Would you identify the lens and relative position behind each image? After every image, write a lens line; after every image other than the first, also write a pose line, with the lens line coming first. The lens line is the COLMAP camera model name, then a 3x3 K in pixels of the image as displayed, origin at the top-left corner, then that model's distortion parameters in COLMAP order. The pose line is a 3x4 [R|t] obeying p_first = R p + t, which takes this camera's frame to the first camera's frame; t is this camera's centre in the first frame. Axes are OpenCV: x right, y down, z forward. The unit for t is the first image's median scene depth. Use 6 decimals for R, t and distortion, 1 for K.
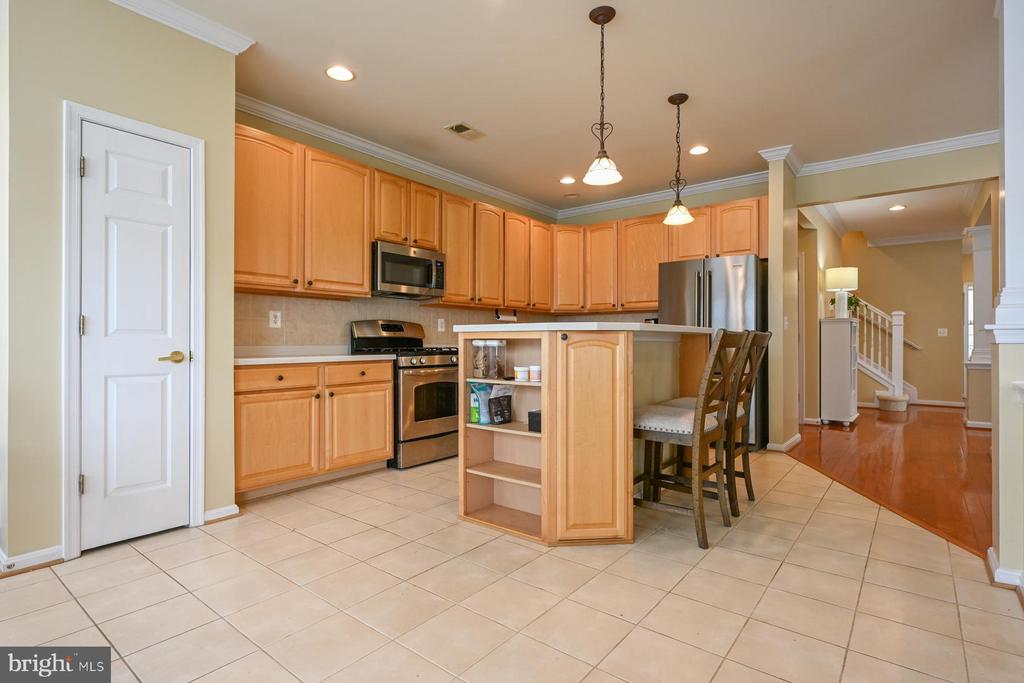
lens RADIAL K [[512.0, 0, 512.0], [0, 512.0, 341.5], [0, 0, 1]] dist [-0.001776, -0.000170]
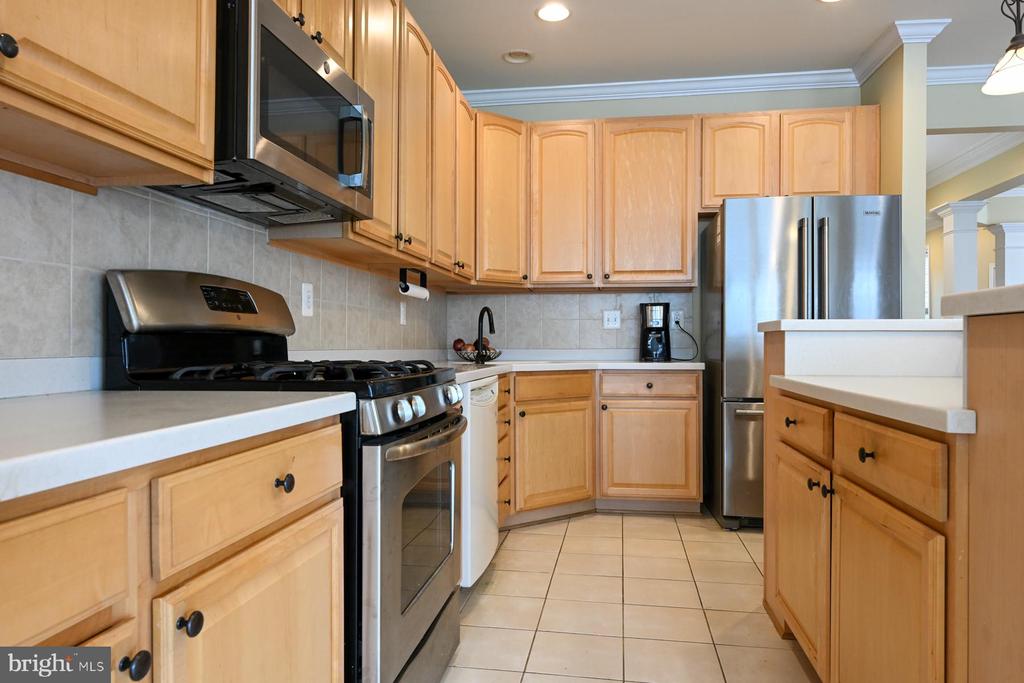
lens RADIAL K [[669.6, 0, 512.0], [0, 669.6, 341.5], [0, 0, 1]] dist [0.000183, -0.000289]
pose [[0.872102, 0.005387, 0.489295, -0.282567], [-0.006648, 0.999978, 0.000840, -0.002660], [-0.489280, -0.003985, 0.872118, 0.554890]]
